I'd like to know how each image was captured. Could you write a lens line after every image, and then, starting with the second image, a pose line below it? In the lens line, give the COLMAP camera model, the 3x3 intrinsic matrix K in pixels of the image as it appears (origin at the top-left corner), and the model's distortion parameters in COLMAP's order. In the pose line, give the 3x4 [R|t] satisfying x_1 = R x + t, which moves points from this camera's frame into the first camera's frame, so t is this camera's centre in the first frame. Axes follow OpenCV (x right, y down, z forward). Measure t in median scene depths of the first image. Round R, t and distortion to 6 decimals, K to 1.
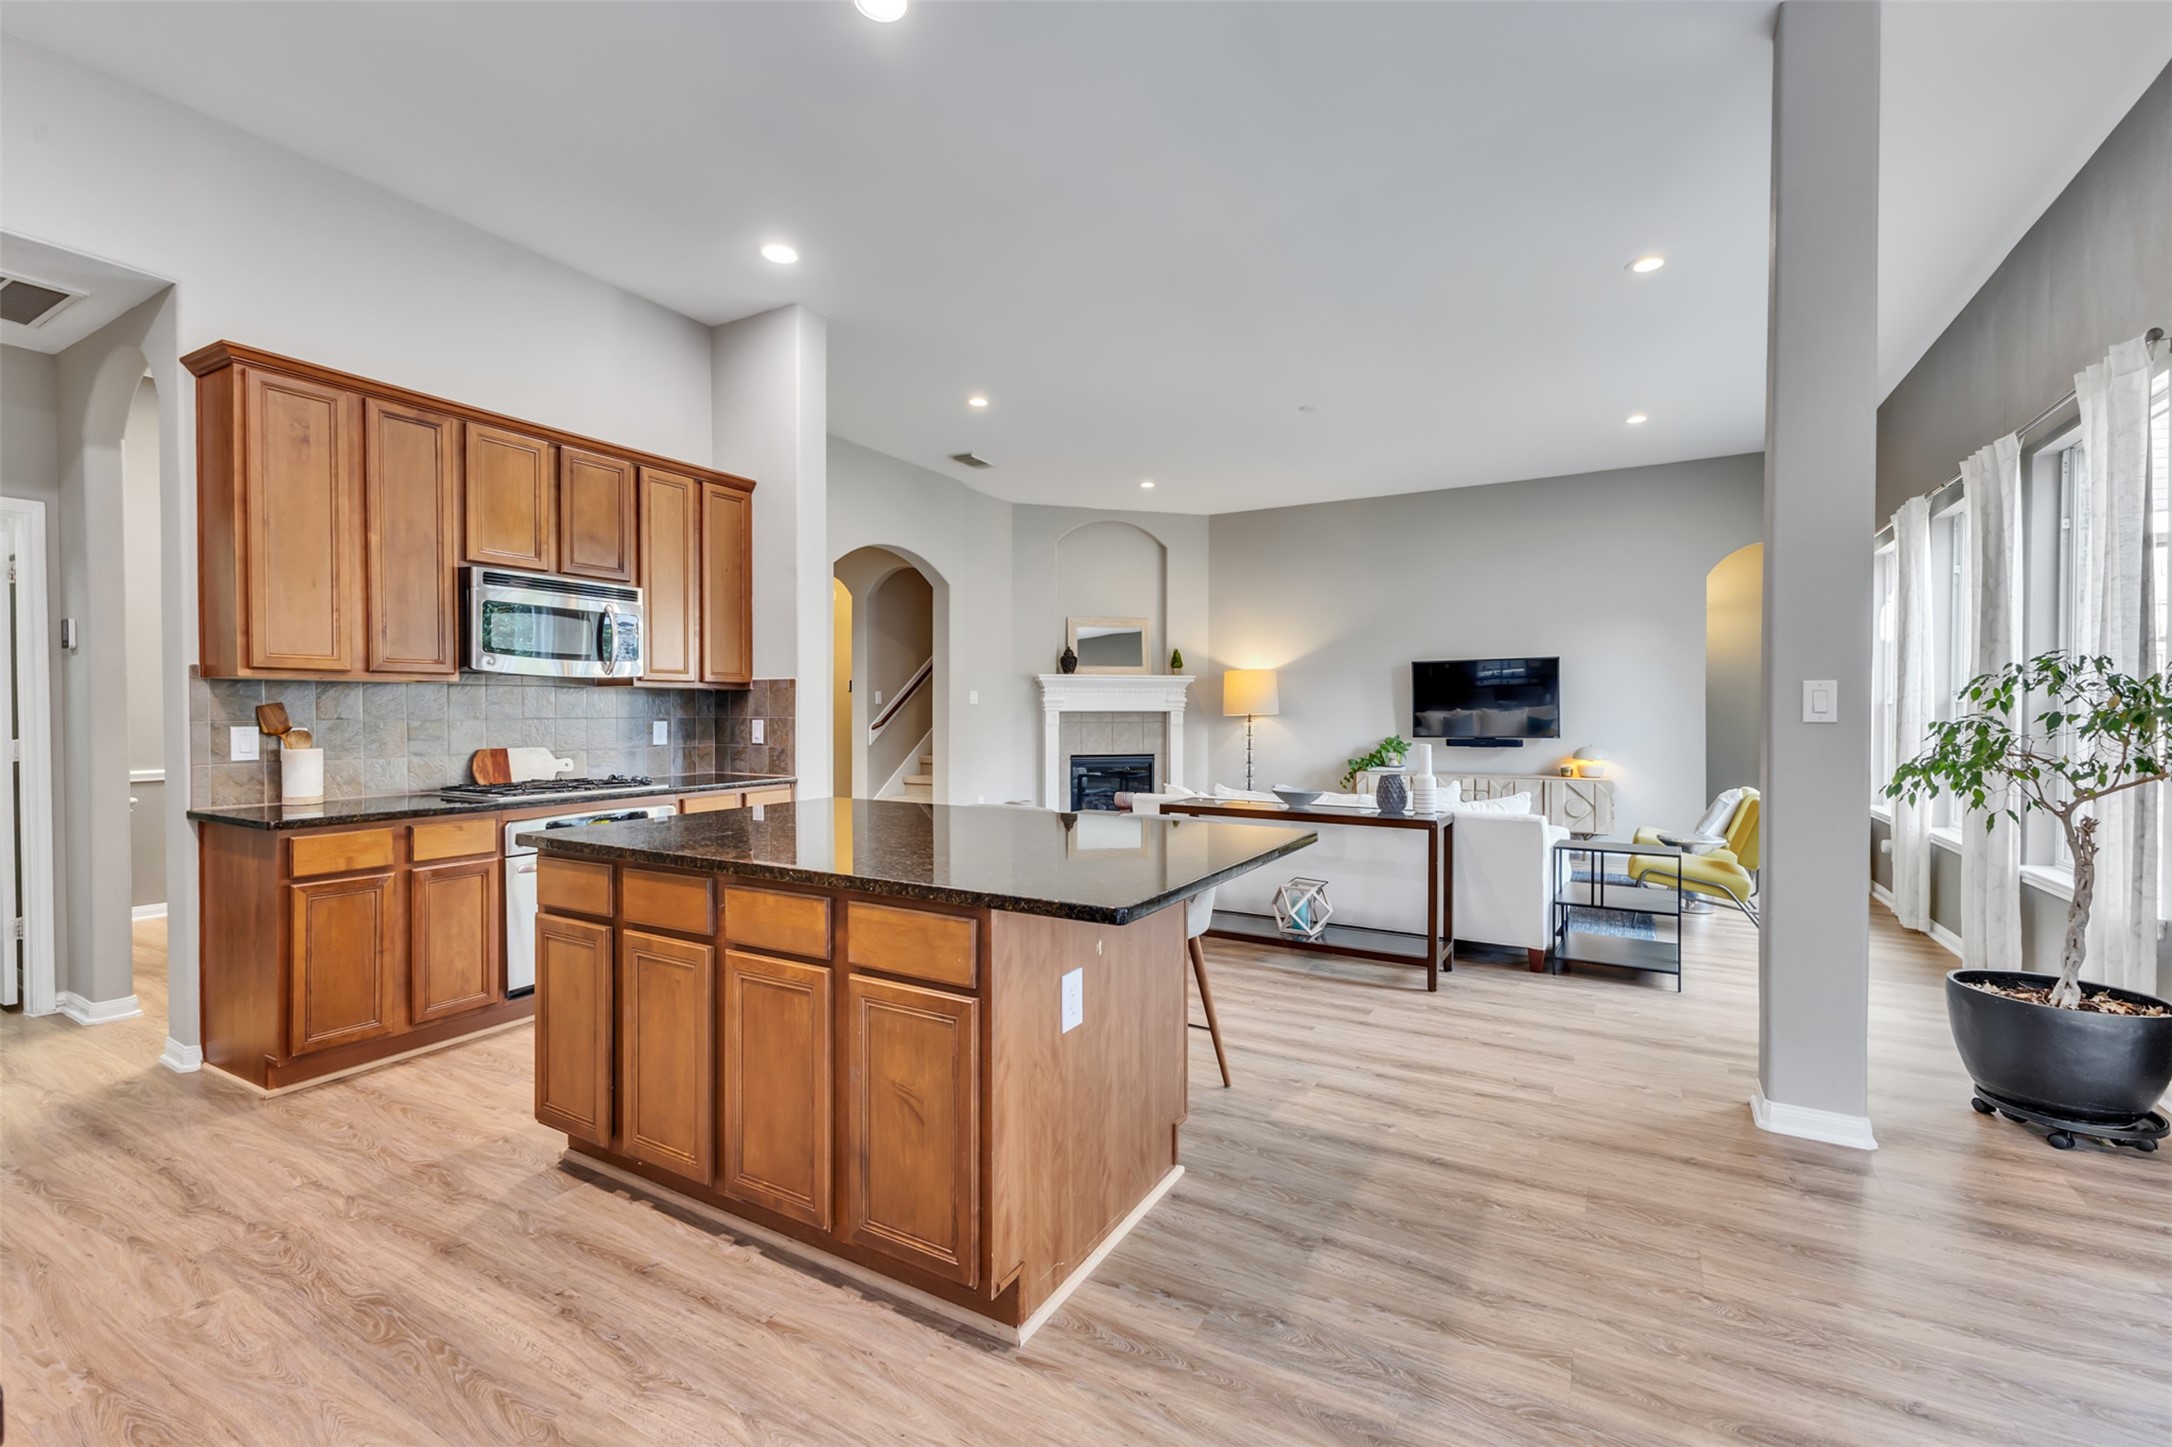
lens RADIAL K [[932.9, 0, 1083.2], [0, 932.9, 718.6], [0, 0, 1]] dist [0.013218, -0.003268]
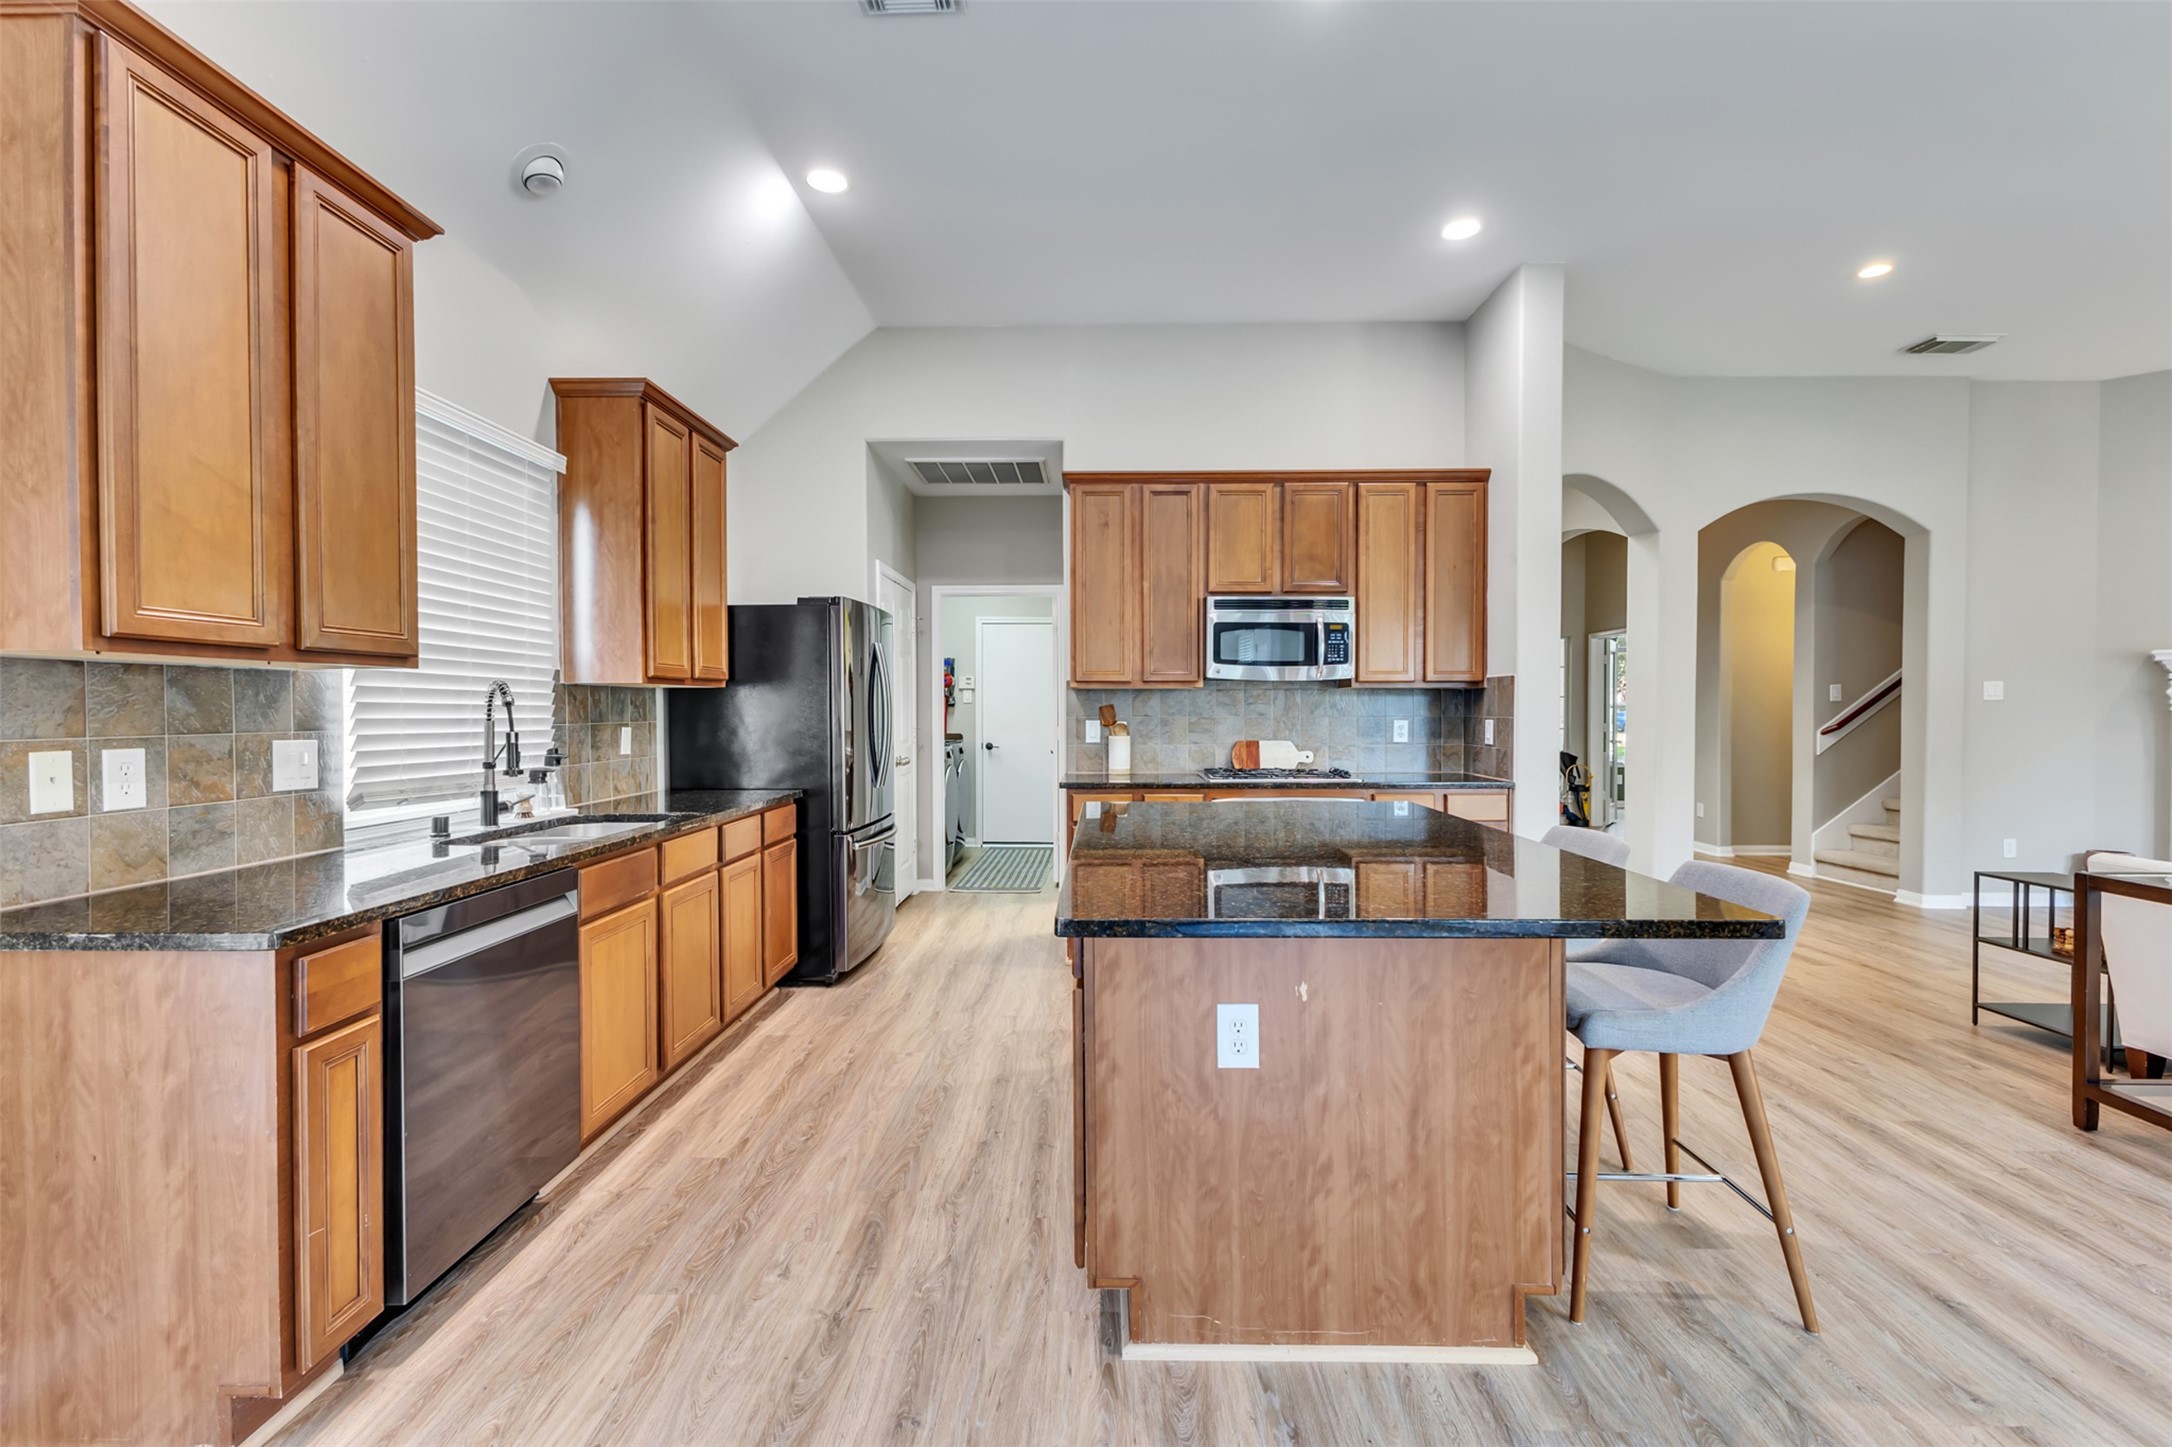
lens RADIAL K [[932.9, 0, 1090.2], [0, 932.9, 719.8], [0, 0, 1]] dist [0.013218, -0.003268]
pose [[0.485599, 0.009940, -0.874125, 0.407116], [-0.008022, 0.999944, 0.006914, -0.002649], [0.874145, 0.003655, 0.485651, 0.261065]]
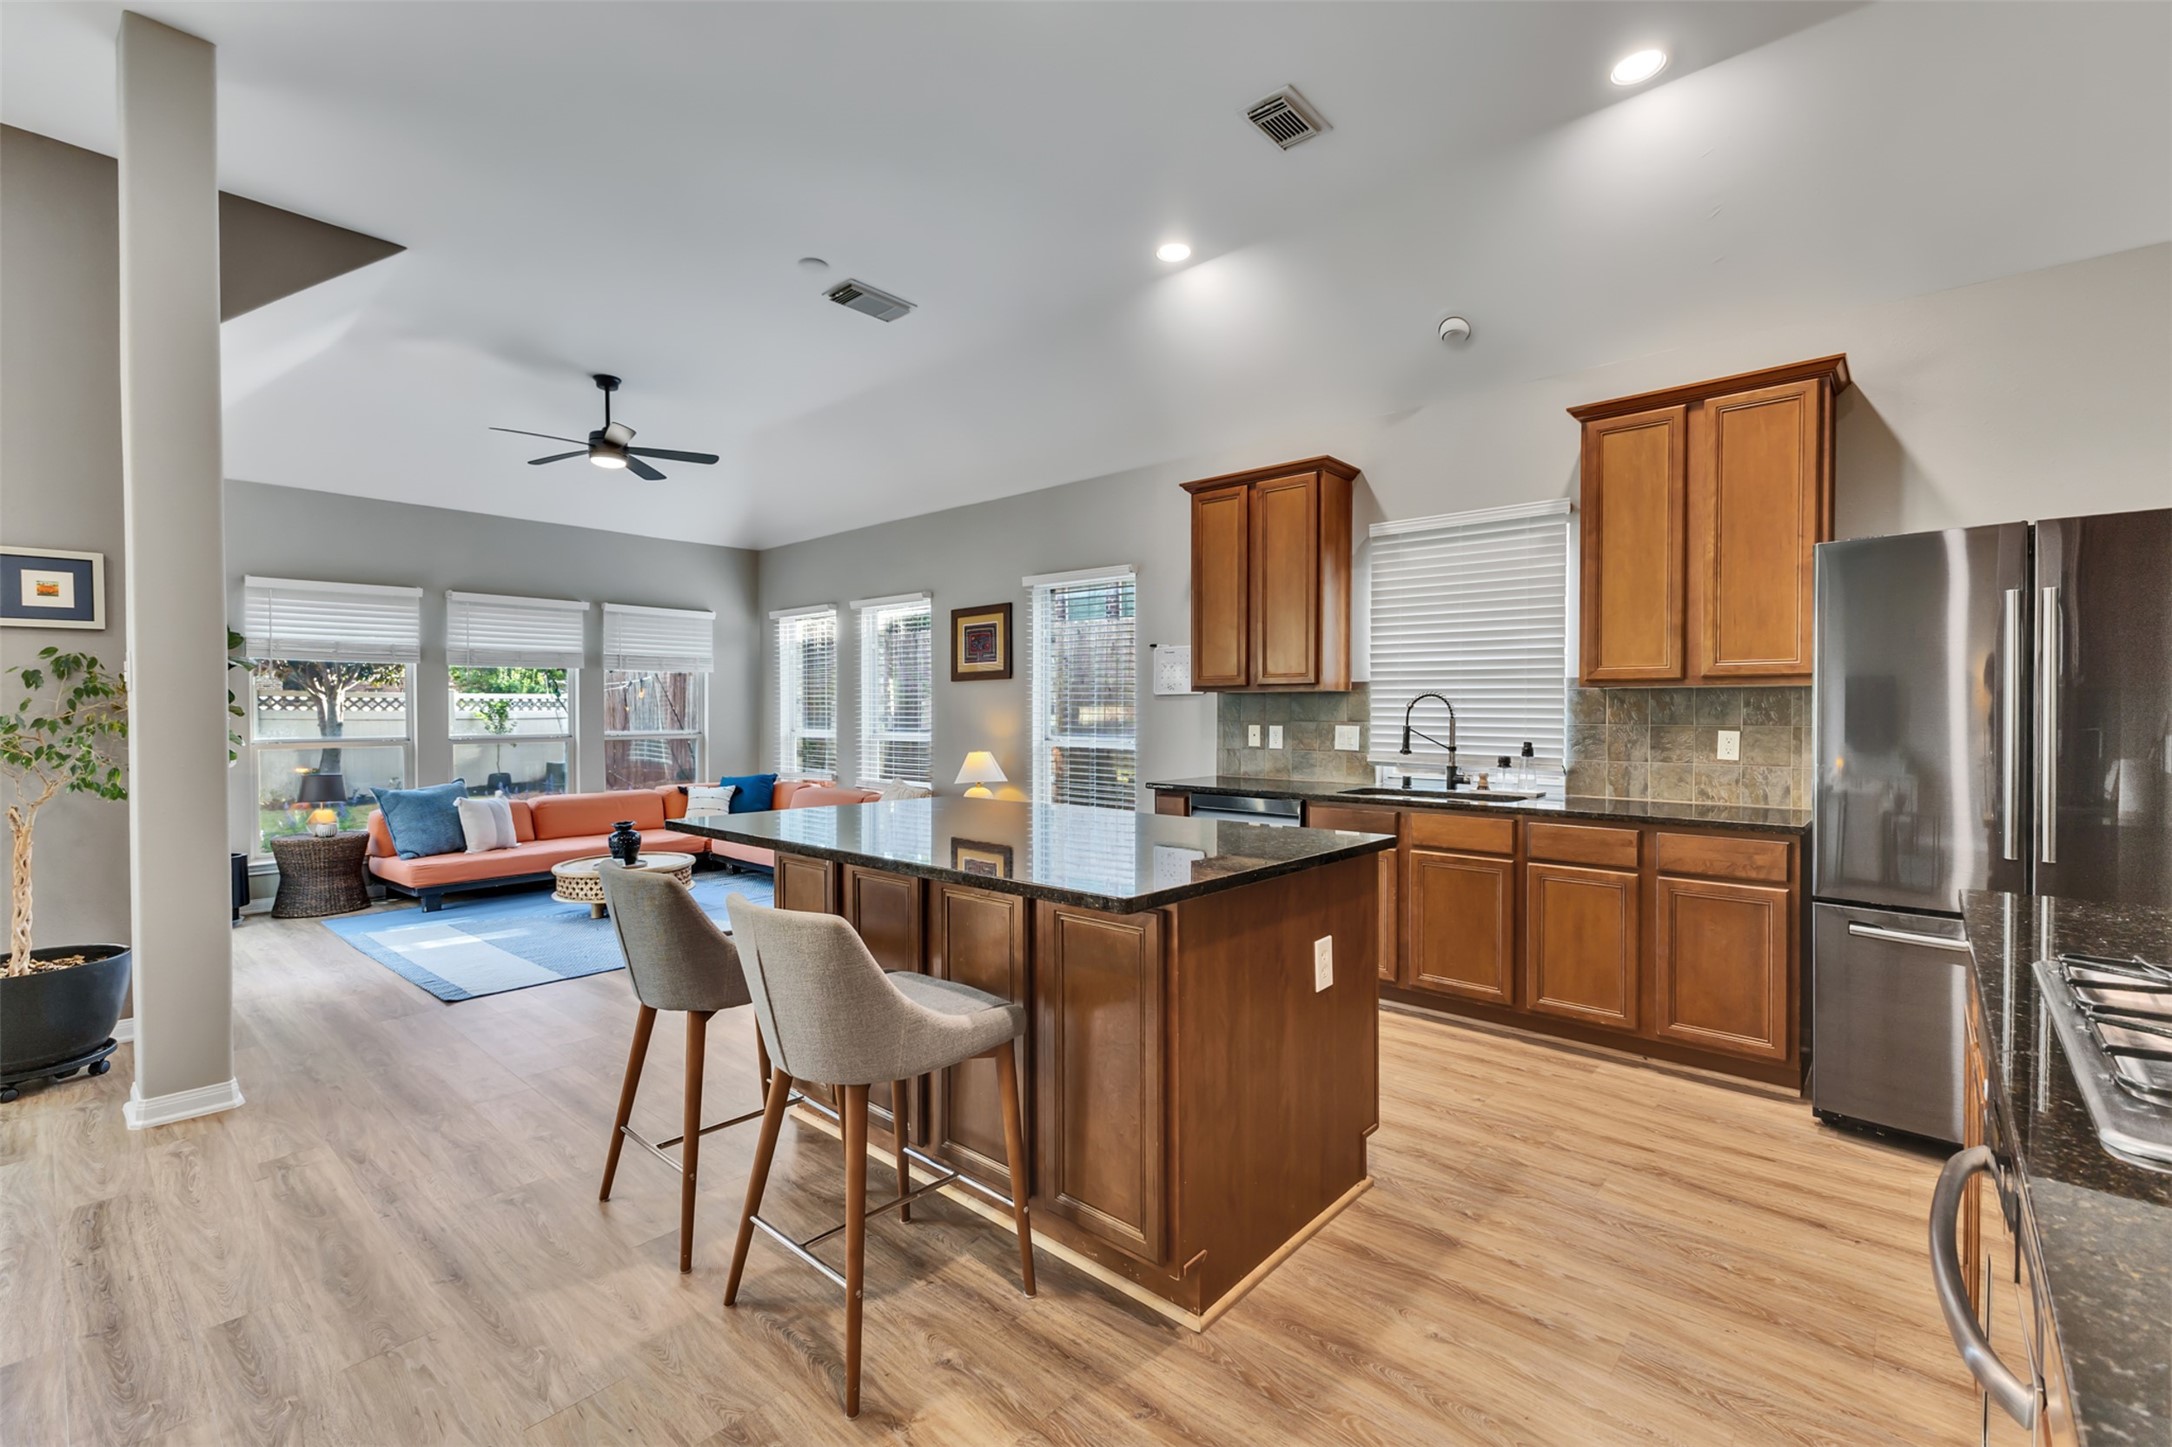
lens RADIAL K [[932.9, 0, 1083.3], [0, 932.9, 720.6], [0, 0, 1]] dist [0.013218, -0.003268]
pose [[-0.979491, -0.003974, 0.201450, -0.345274], [0.001019, 0.999695, 0.024675, -0.020256], [-0.201487, 0.024375, -0.979188, 1.485992]]
